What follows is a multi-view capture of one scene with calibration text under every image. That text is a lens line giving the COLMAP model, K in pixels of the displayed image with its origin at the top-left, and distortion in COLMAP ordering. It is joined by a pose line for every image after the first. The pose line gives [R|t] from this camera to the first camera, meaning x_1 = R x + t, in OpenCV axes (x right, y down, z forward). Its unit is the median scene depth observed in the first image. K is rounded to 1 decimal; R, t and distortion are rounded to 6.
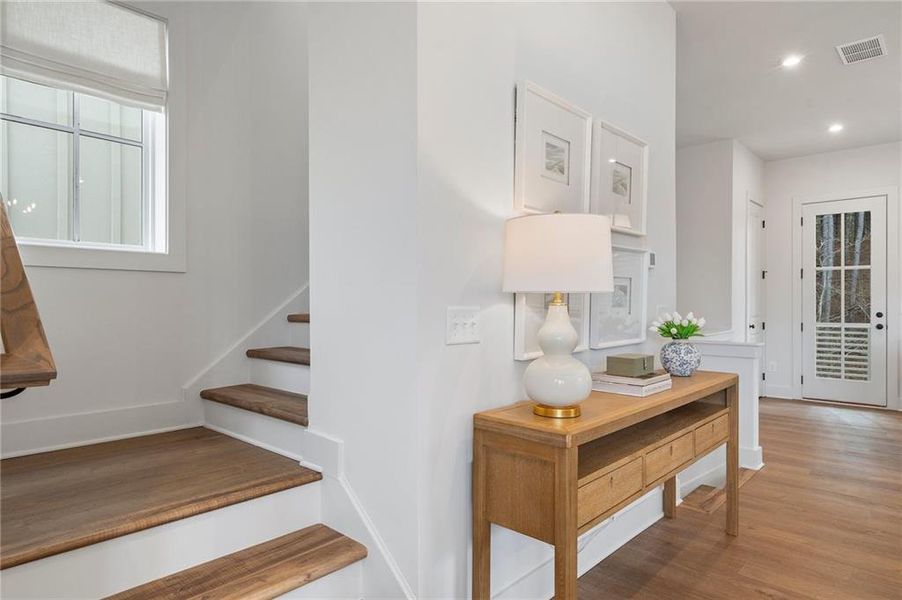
lens RADIAL K [[529.9, 0, 446.4], [0, 529.9, 304.6], [0, 0, 1]] dist [0.002747, 0.000648]
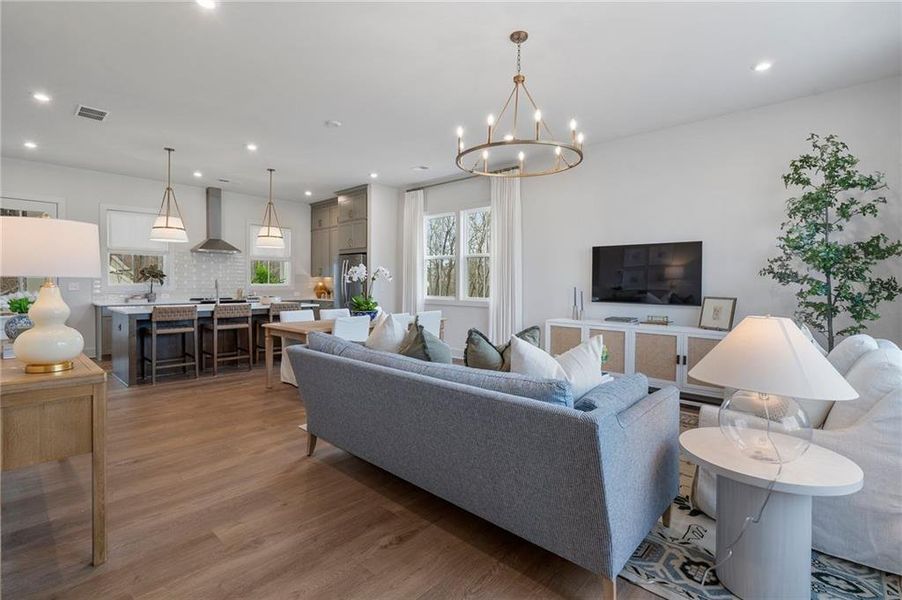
lens RADIAL K [[423.5, 0, 444.3], [0, 423.5, 287.5], [0, 0, 1]] dist [-0.000641, 0.000046]
pose [[0.003658, -0.011425, 0.999928, -0.242998], [0.000447, 0.999935, 0.011423, -0.002620], [-0.999993, 0.000405, 0.003663, 0.006432]]
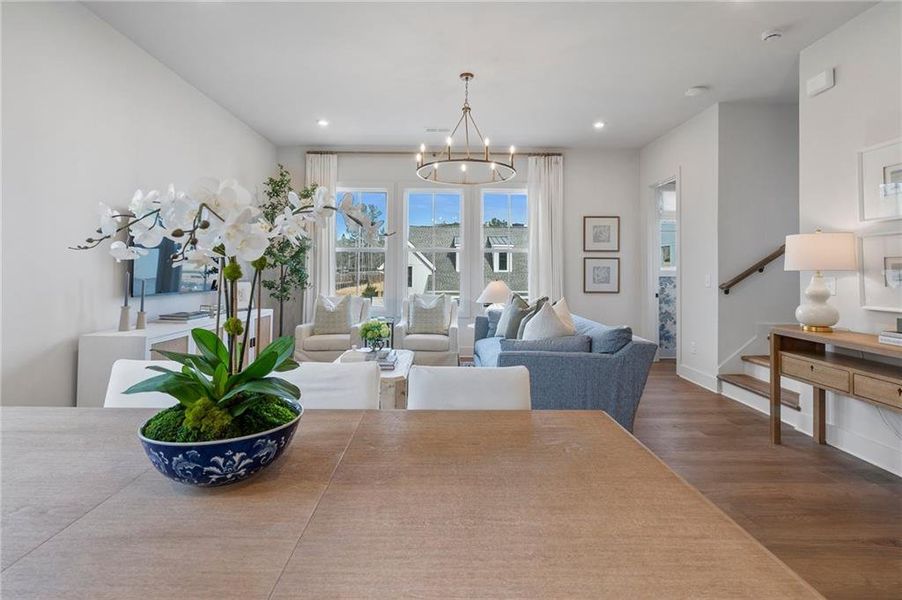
lens RADIAL K [[426.5, 0, 445.2], [0, 426.5, 263.7], [0, 0, 1]] dist [0.001048, -0.000230]
pose [[-0.732048, -0.017720, -0.681022, 0.683237], [-0.012122, 0.999842, -0.012985, -0.002907], [0.681145, -0.001250, -0.732148, 0.354248]]
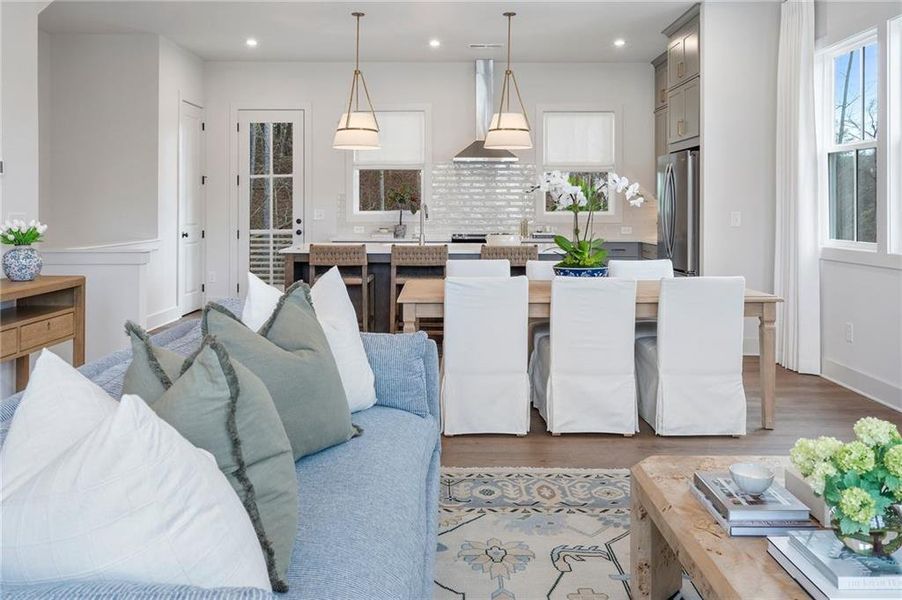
lens RADIAL K [[731.6, 0, 446.2], [0, 731.6, 205.5], [0, 0, 1]] dist [-0.006027, -0.002658]
pose [[0.734844, 0.004702, 0.678220, 0.036923], [0.001236, 0.999965, -0.008273, -0.000029], [-0.678235, 0.006918, 0.734813, -0.272270]]
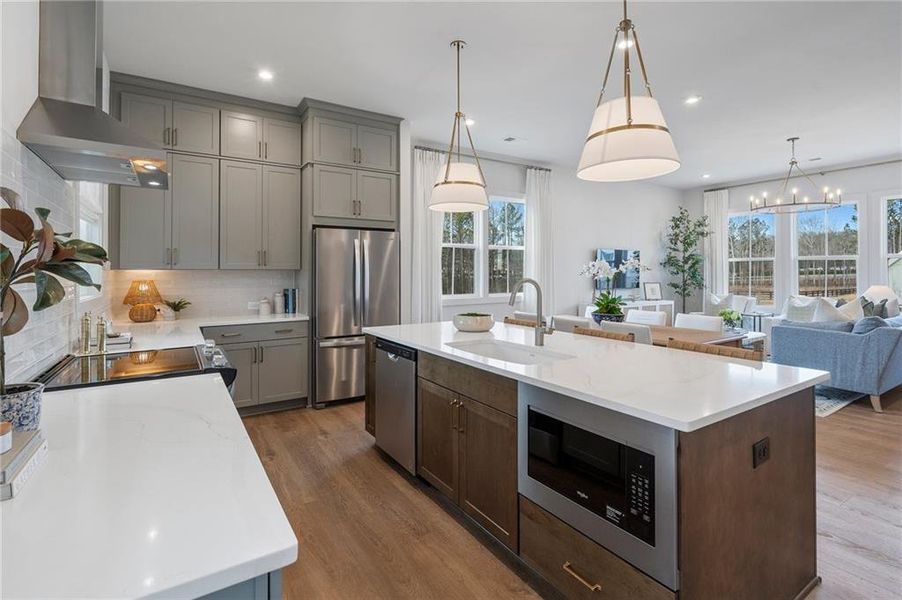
lens RADIAL K [[430.9, 0, 446.8], [0, 430.9, 269.2], [0, 0, 1]] dist [-0.000760, -0.000001]
pose [[-0.970202, 0.005596, 0.242232, 0.719661], [0.005483, 0.999984, -0.001139, -0.020396], [-0.242234, 0.000223, -0.970218, 0.949543]]
